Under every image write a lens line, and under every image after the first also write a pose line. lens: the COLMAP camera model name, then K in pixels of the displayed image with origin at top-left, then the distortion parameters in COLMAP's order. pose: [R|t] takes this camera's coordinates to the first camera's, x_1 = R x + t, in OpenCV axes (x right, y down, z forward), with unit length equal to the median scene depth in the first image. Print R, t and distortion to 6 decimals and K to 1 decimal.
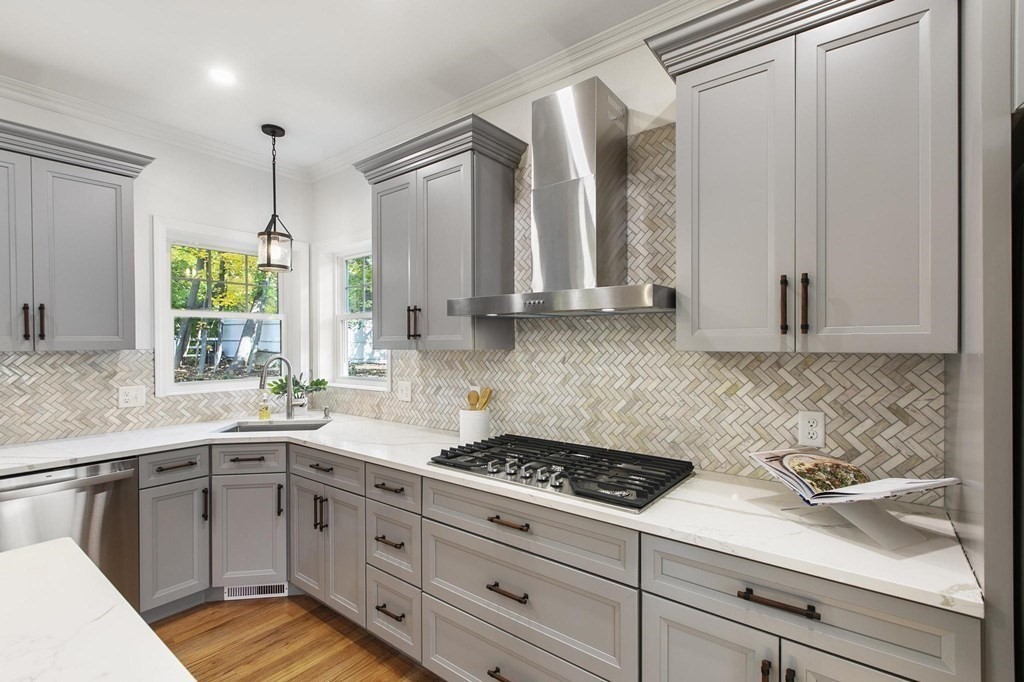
lens RADIAL K [[467.0, 0, 518.3], [0, 467.0, 346.5], [0, 0, 1]] dist [0.008837, -0.001771]
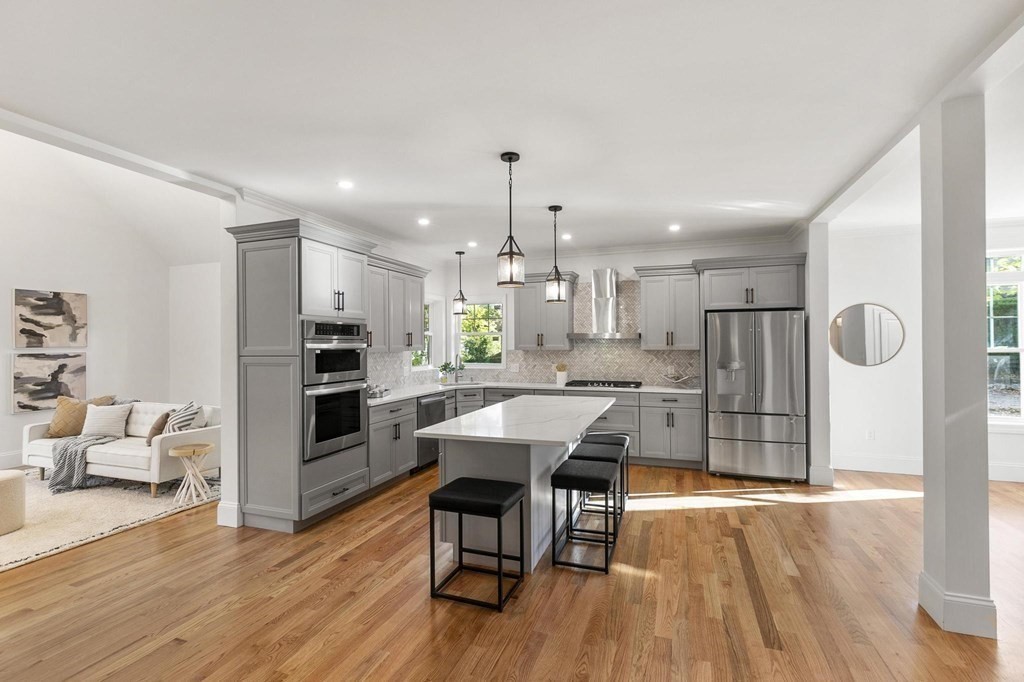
lens RADIAL K [[467.0, 0, 527.0], [0, 467.0, 339.0], [0, 0, 1]] dist [0.008837, -0.001771]
pose [[0.946644, 0.001206, 0.322280, -1.655201], [0.003931, 0.999875, -0.015290, -0.021949], [-0.322258, 0.015741, 0.946521, -2.149063]]
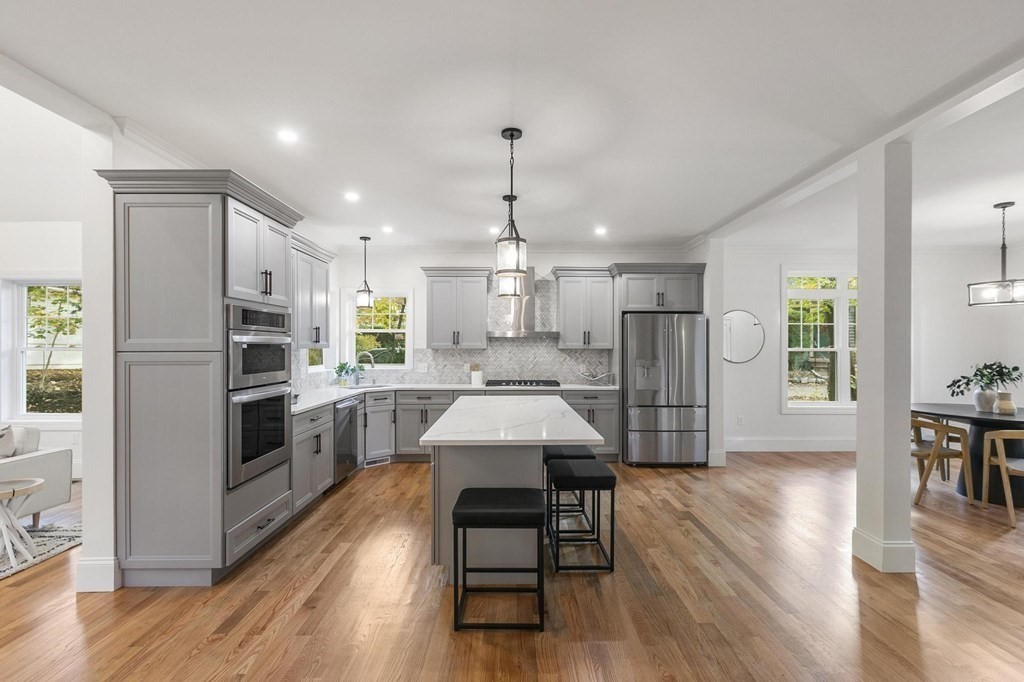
lens RADIAL K [[467.0, 0, 519.9], [0, 467.0, 343.7], [0, 0, 1]] dist [0.008837, -0.001771]
pose [[0.776704, 0.007285, 0.629824, -2.209796], [-0.000852, 0.999944, -0.010515, 0.010037], [-0.629866, 0.007630, 0.776667, -1.675029]]
